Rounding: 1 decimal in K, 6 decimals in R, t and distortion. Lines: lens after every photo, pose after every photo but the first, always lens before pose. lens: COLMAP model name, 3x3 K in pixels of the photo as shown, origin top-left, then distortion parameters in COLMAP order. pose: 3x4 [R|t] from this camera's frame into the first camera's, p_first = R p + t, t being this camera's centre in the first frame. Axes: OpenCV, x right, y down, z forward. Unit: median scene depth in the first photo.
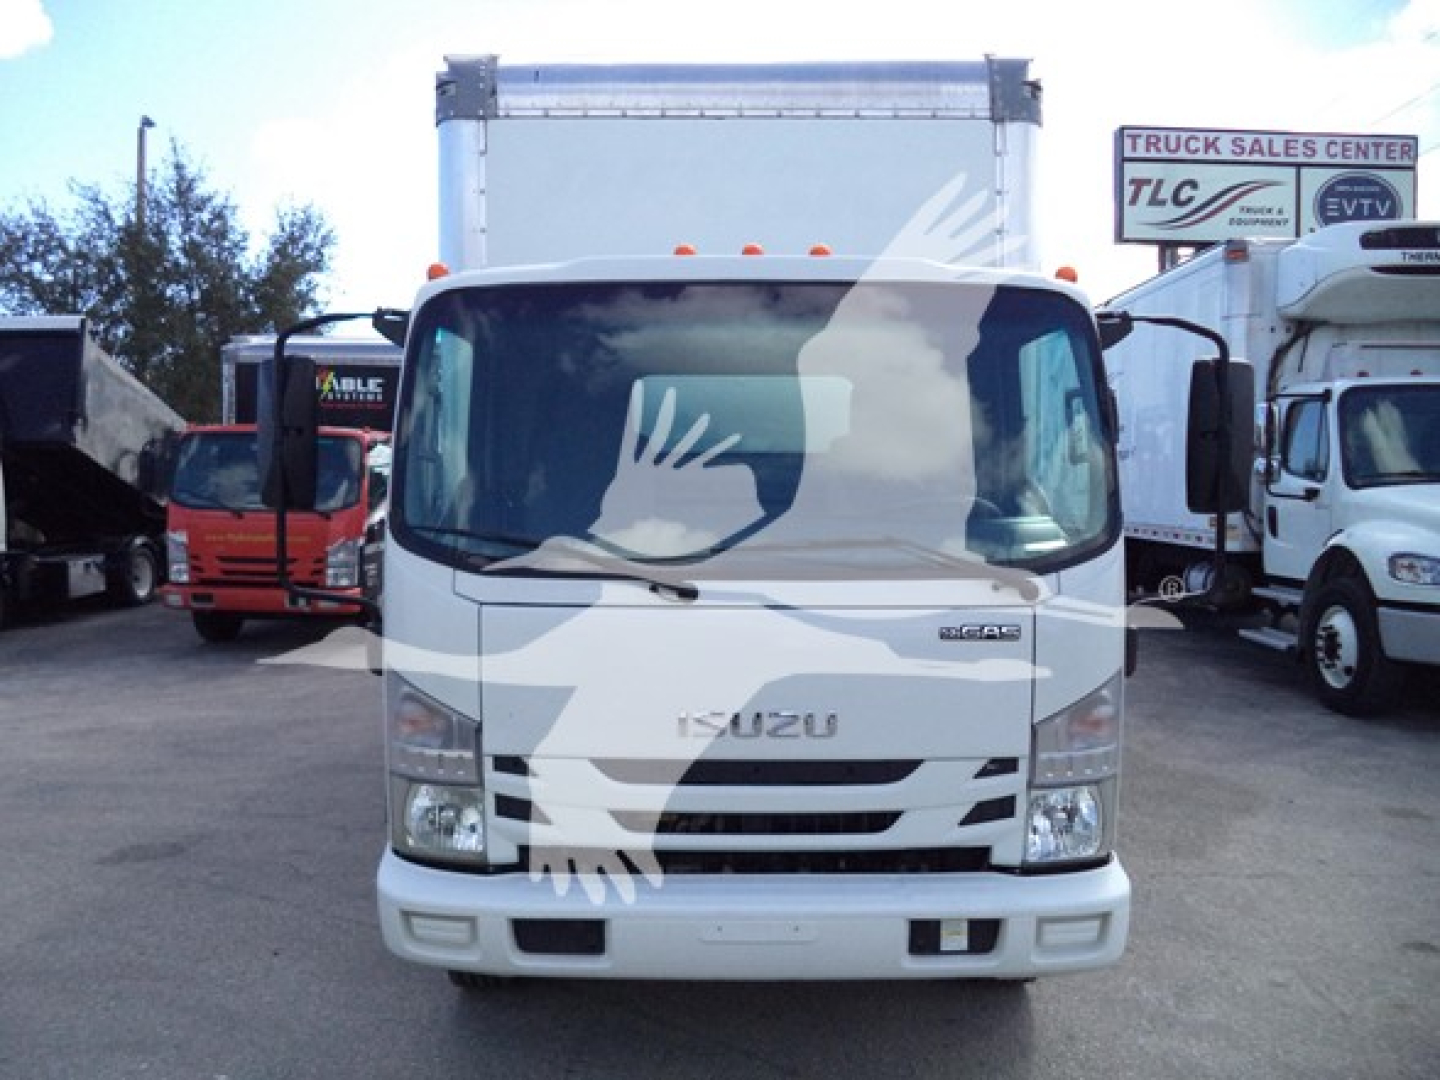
lens RADIAL K [[1144.4, 0, 733.3], [0, 1144.4, 536.6], [0, 0, 1]] dist [-0.005888, -0.017753]
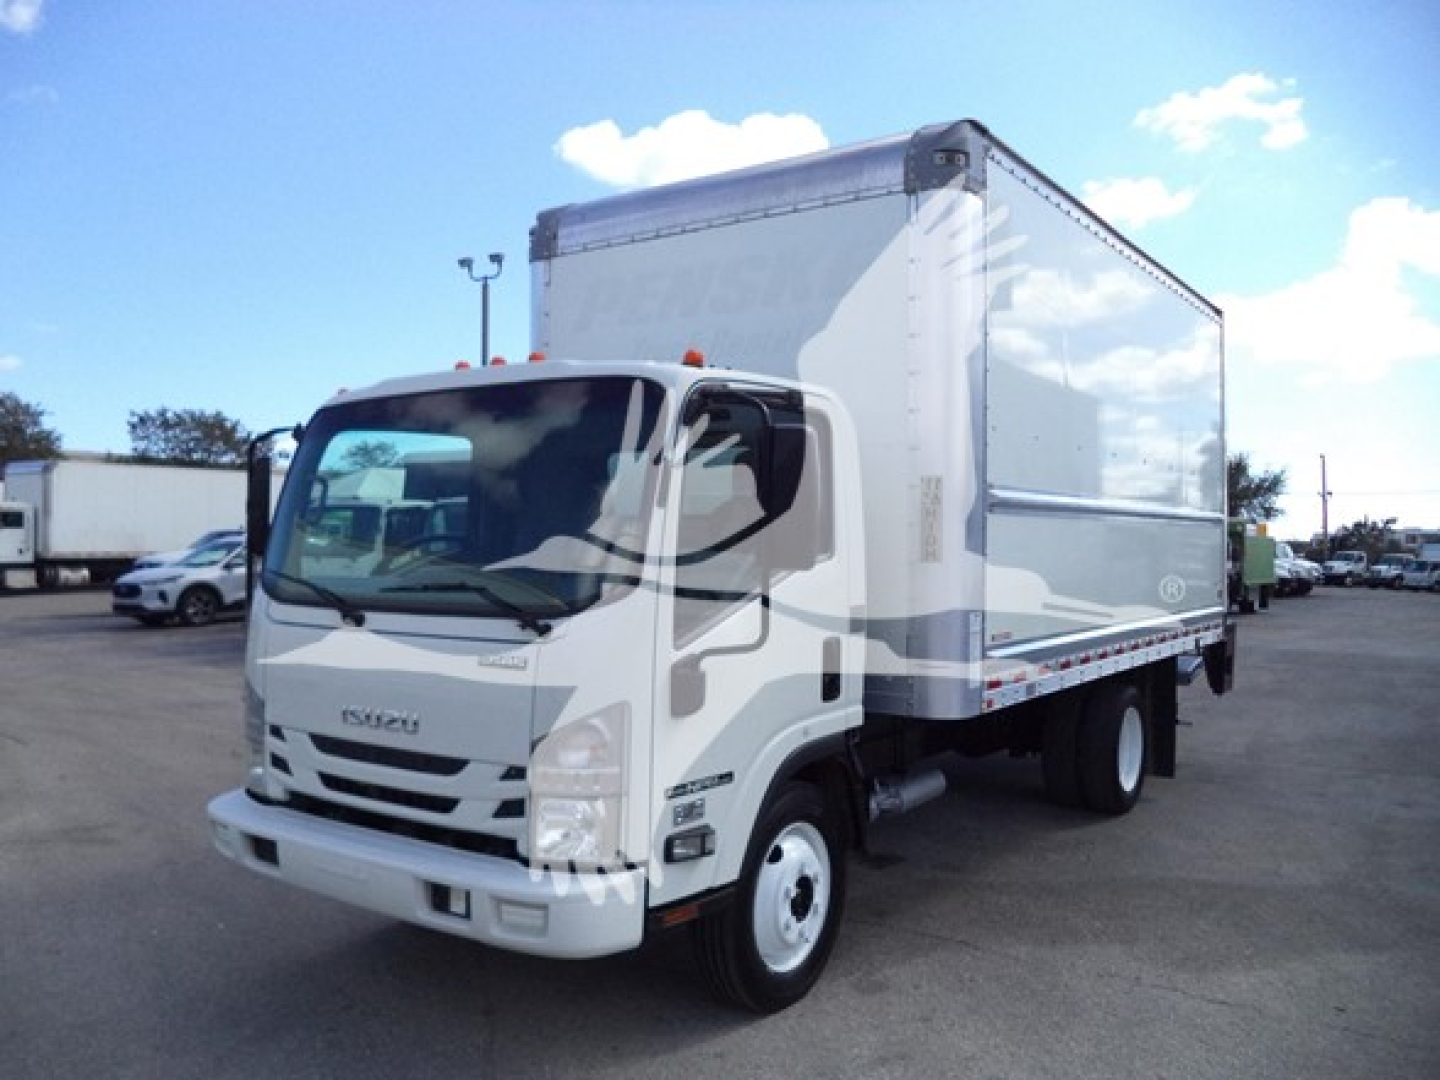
lens RADIAL K [[1144.4, 0, 733.3], [0, 1144.4, 536.6], [0, 0, 1]] dist [-0.005888, -0.017753]
pose [[0.820679, 0.002476, -0.571384, 0.710050], [-0.028660, 0.998910, -0.036836, -0.009087], [0.570670, 0.046607, 0.819856, 0.072383]]
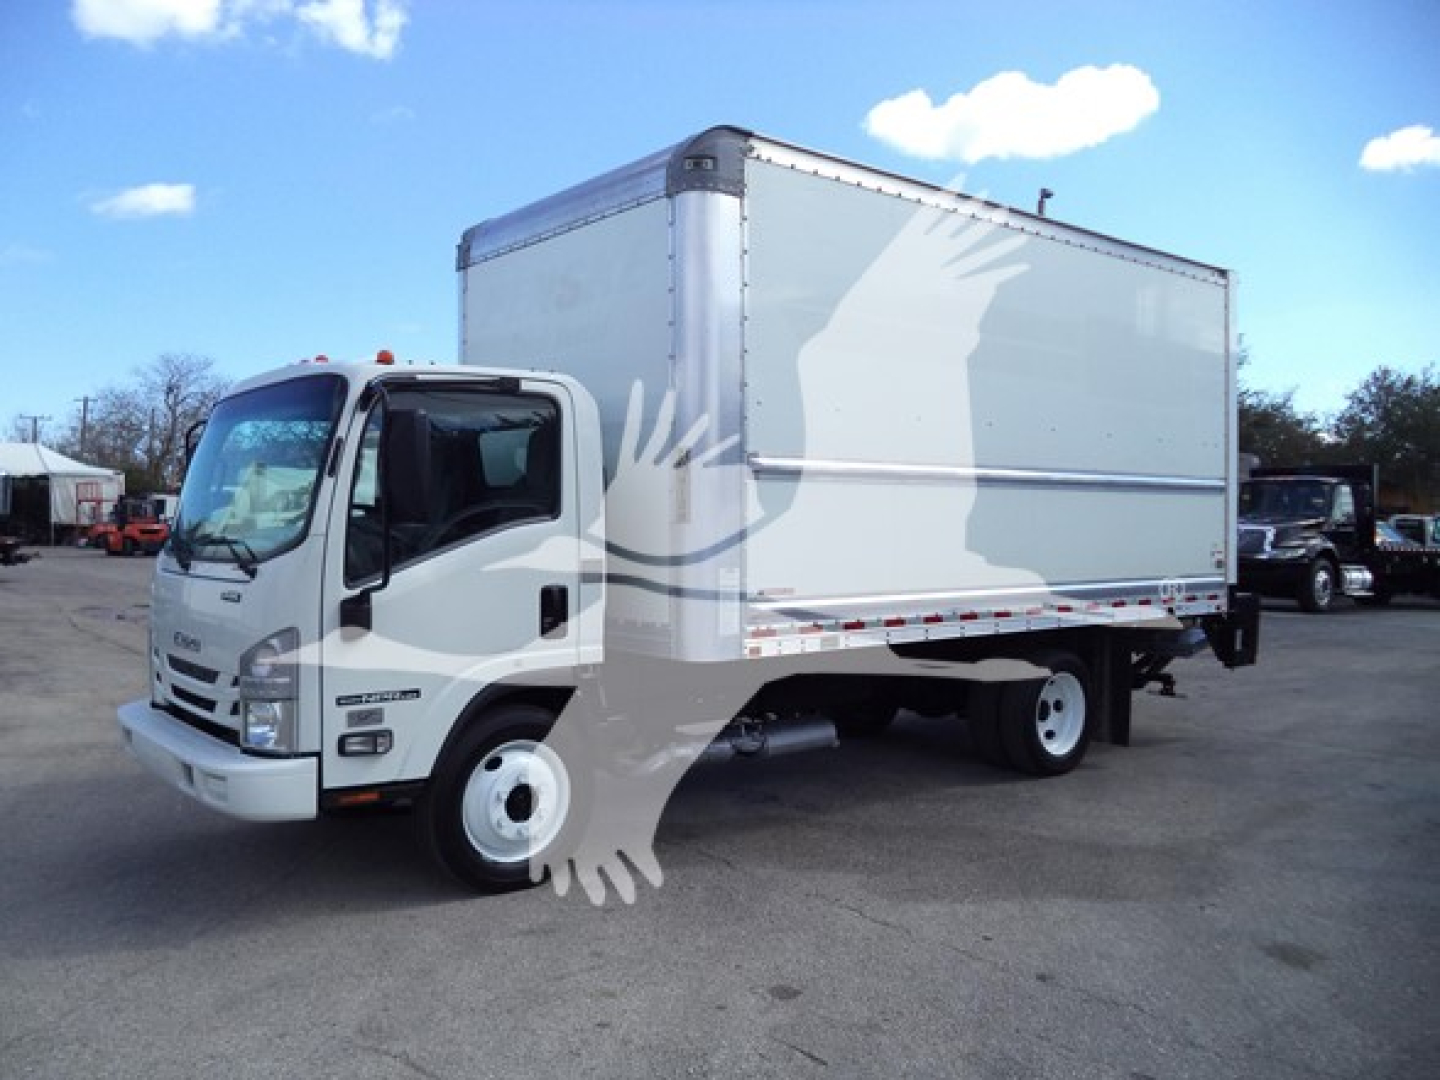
lens RADIAL K [[1151.2, 0, 731.7], [0, 1151.2, 533.4], [0, 0, 1]] dist [-0.001519, -0.005716]
pose [[0.641305, 0.009915, -0.767222, 1.211133], [-0.031666, 0.999407, -0.013554, -0.004387], [0.766632, 0.032987, 0.641239, 0.309098]]
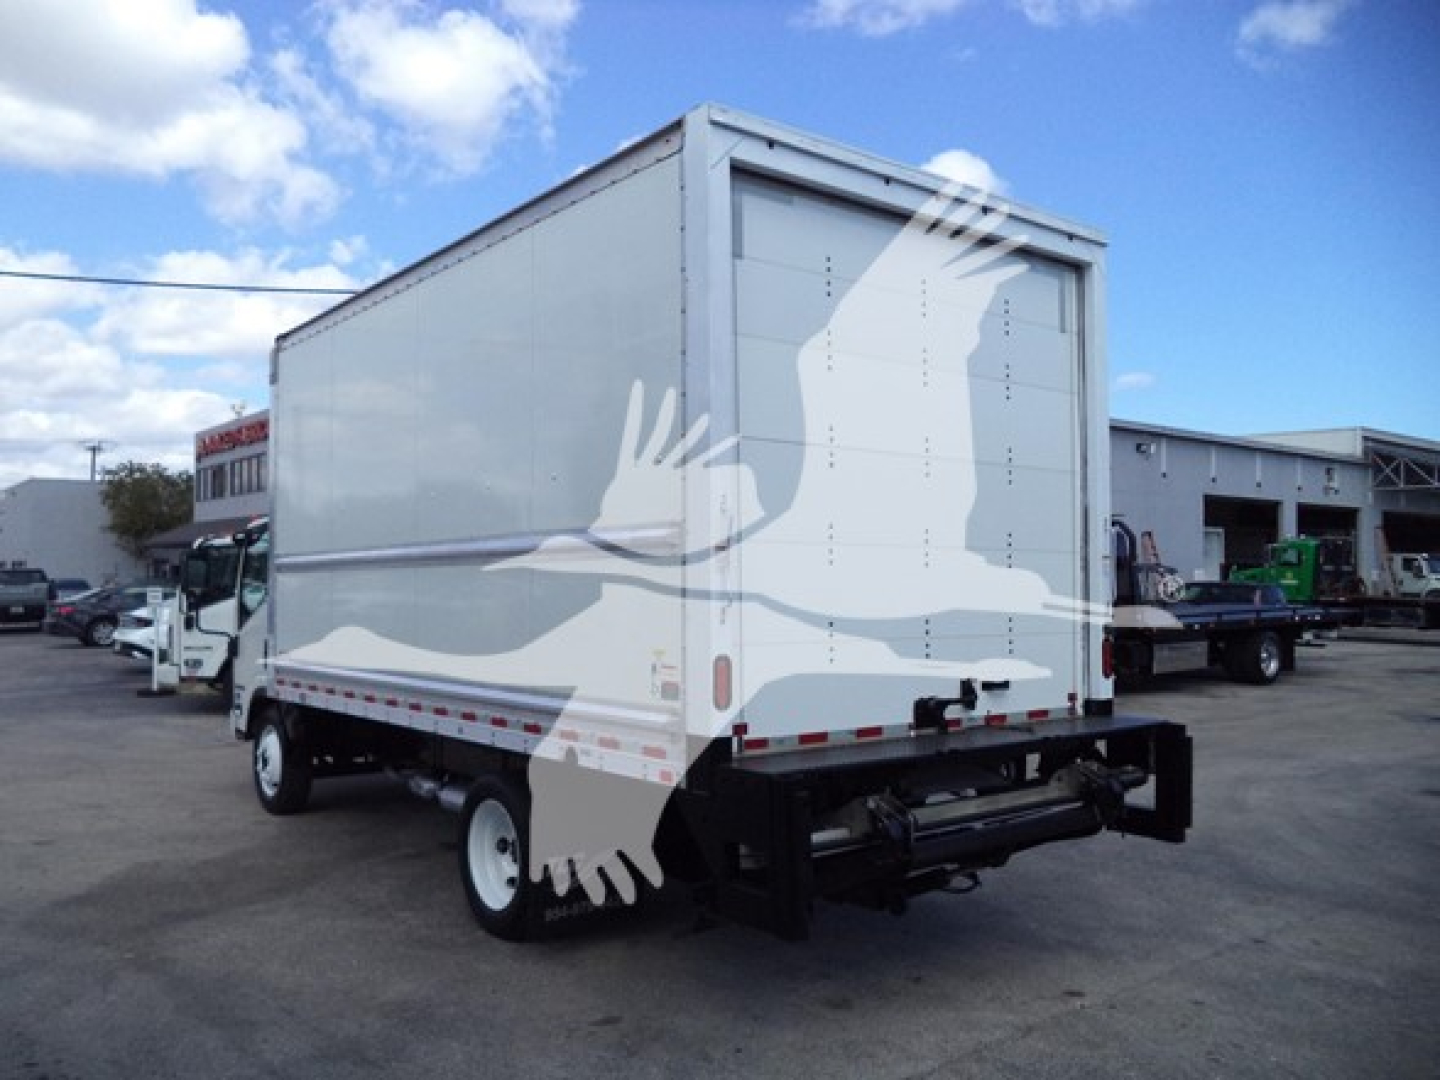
lens RADIAL K [[1170.6, 0, 718.0], [0, 1170.6, 530.3], [0, 0, 1]] dist [-0.008197, -0.011116]
pose [[-0.784768, -0.036972, -0.618686, 0.859254], [-0.028020, 0.999315, -0.024177, -0.116274], [0.619156, -0.001638, -0.785266, 2.916953]]
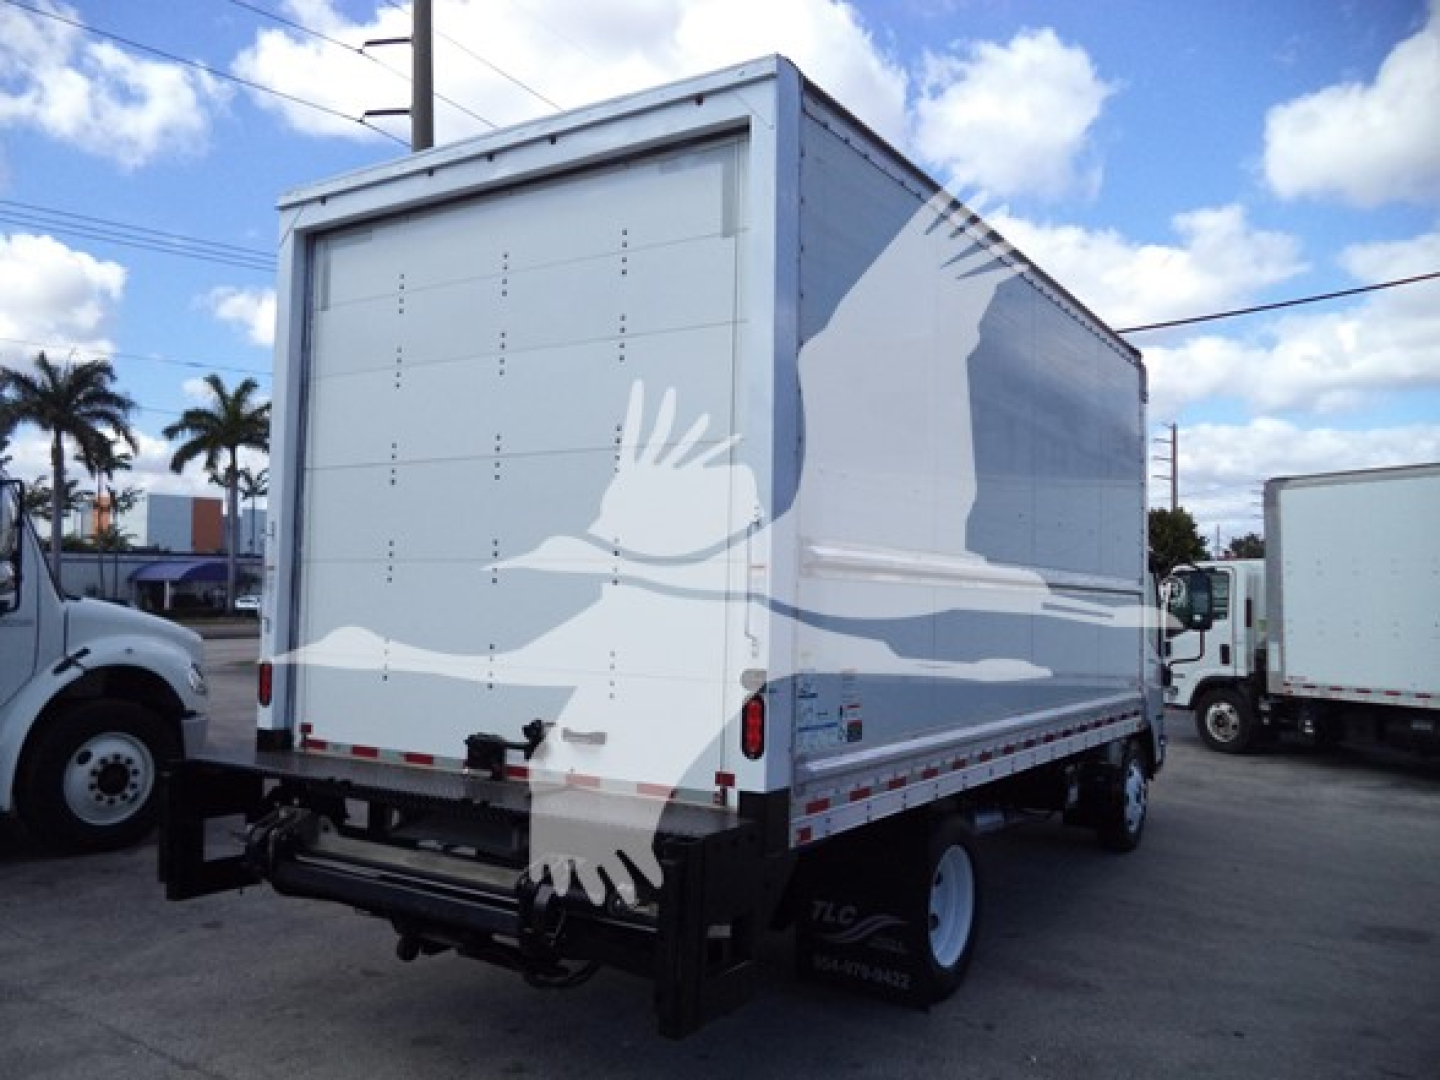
lens RADIAL K [[1185.3, 0, 691.6], [0, 1185.3, 544.6], [0, 0, 1]] dist [-0.007211, -0.005379]
pose [[-0.827227, 0.003545, 0.561857, -0.689784], [-0.007847, 0.999810, -0.017862, -0.130173], [-0.561813, -0.019184, -0.827042, 2.881207]]
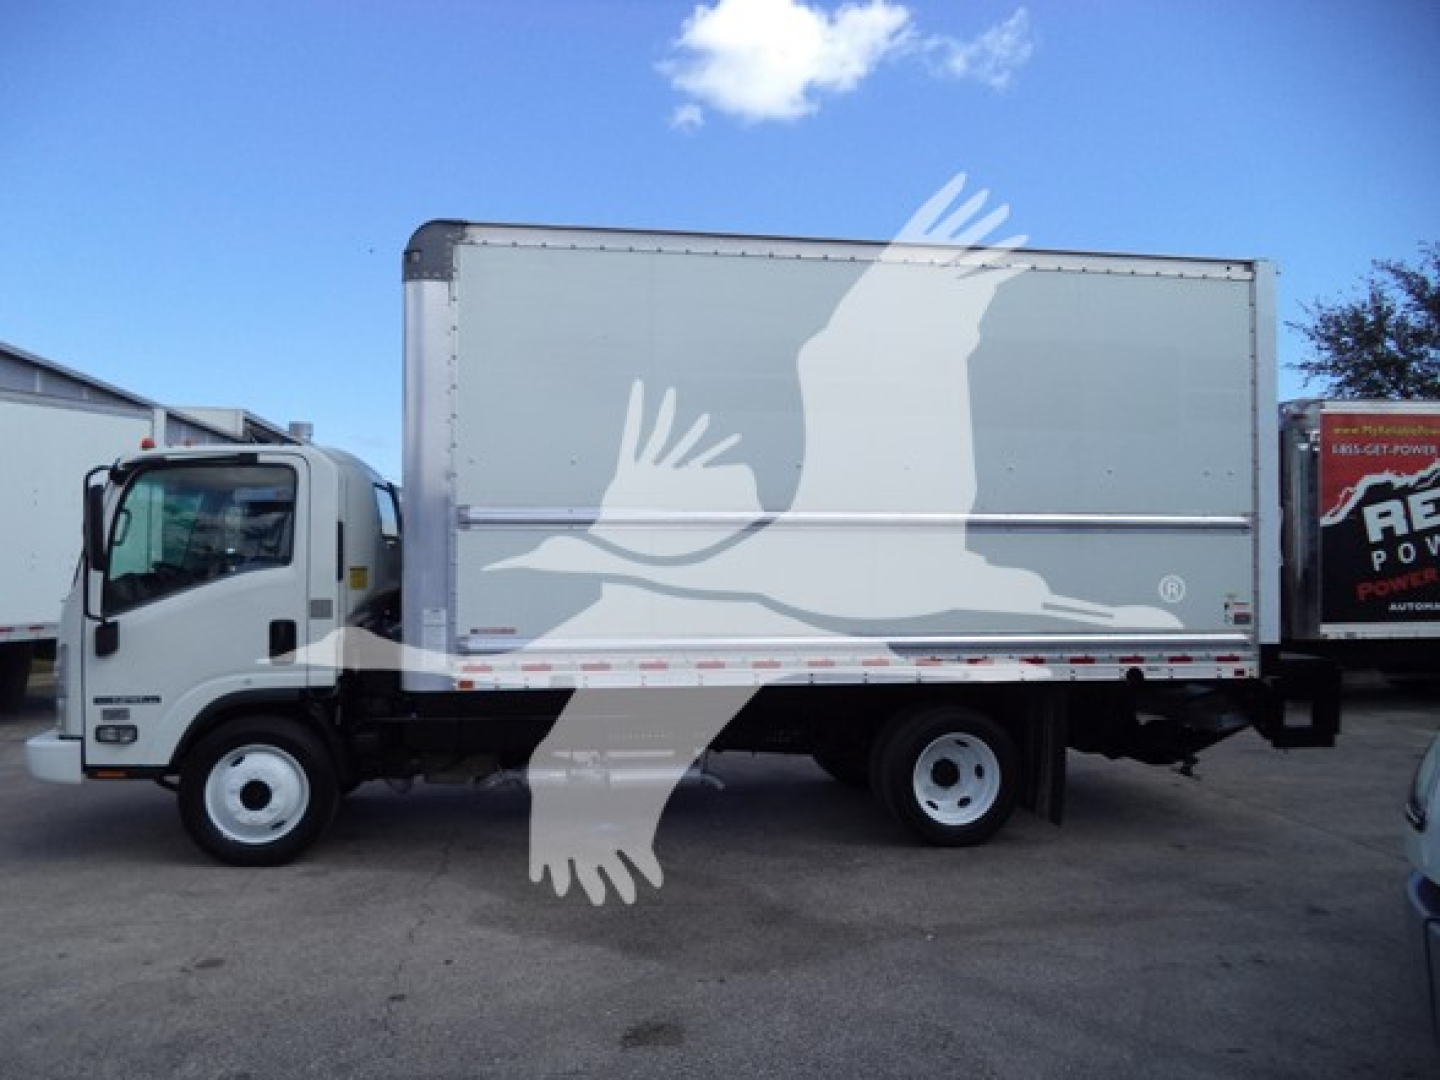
lens RADIAL K [[1144.4, 0, 733.3], [0, 1144.4, 536.6], [0, 0, 1]] dist [-0.005888, -0.017753]
pose [[0.163651, -0.025259, -0.986195, 1.675615], [-0.038301, 0.998756, -0.031936, -0.039751], [0.985775, 0.042999, 0.162480, 1.204086]]
